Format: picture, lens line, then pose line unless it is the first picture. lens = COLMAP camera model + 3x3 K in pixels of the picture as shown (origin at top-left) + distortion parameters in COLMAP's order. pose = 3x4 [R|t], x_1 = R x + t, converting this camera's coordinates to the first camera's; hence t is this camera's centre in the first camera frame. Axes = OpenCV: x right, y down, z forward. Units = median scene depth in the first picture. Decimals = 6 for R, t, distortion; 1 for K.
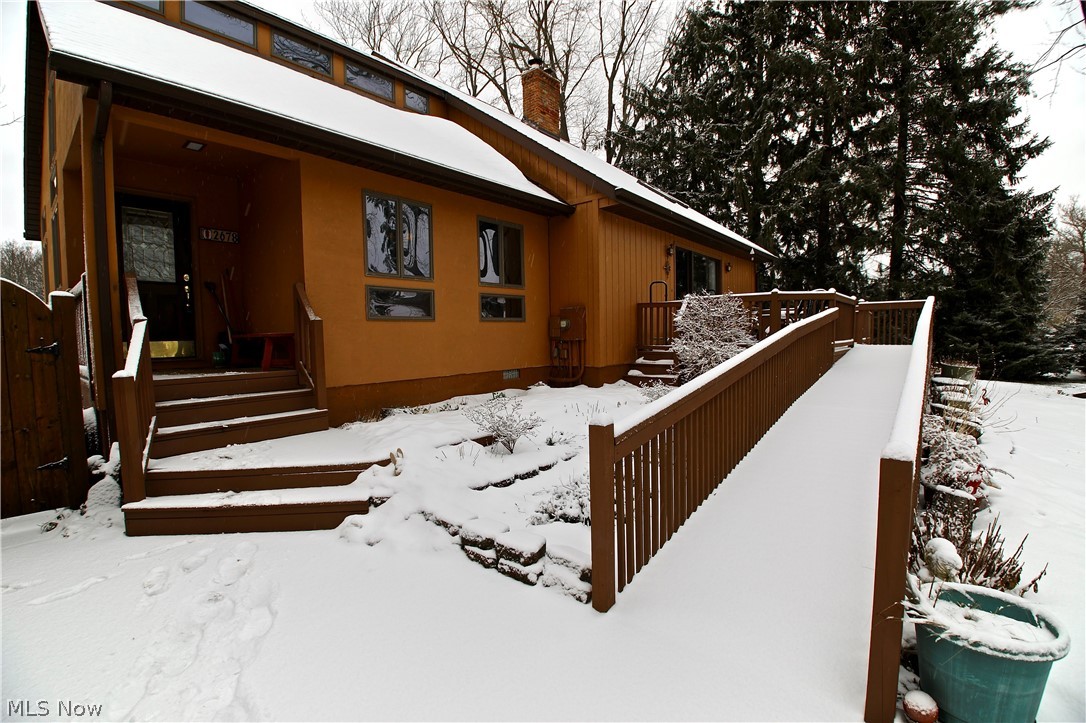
lens RADIAL K [[477.1, 0, 533.2], [0, 477.1, 366.5], [0, 0, 1]] dist [-0.032464, -0.006025]
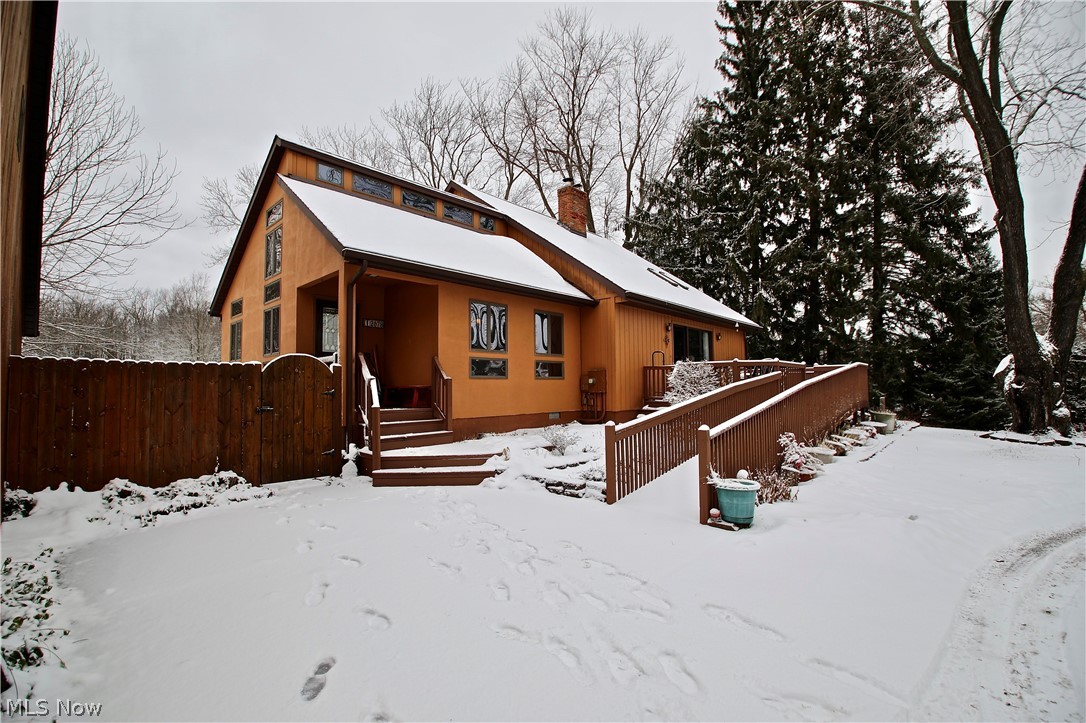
lens RADIAL K [[477.1, 0, 533.2], [0, 477.1, 366.5], [0, 0, 1]] dist [-0.032464, -0.006025]
pose [[0.998811, 0.008201, -0.048048, -0.020009], [-0.013409, 0.993941, -0.109094, 0.013005], [0.046862, 0.109608, 0.992870, -0.217925]]
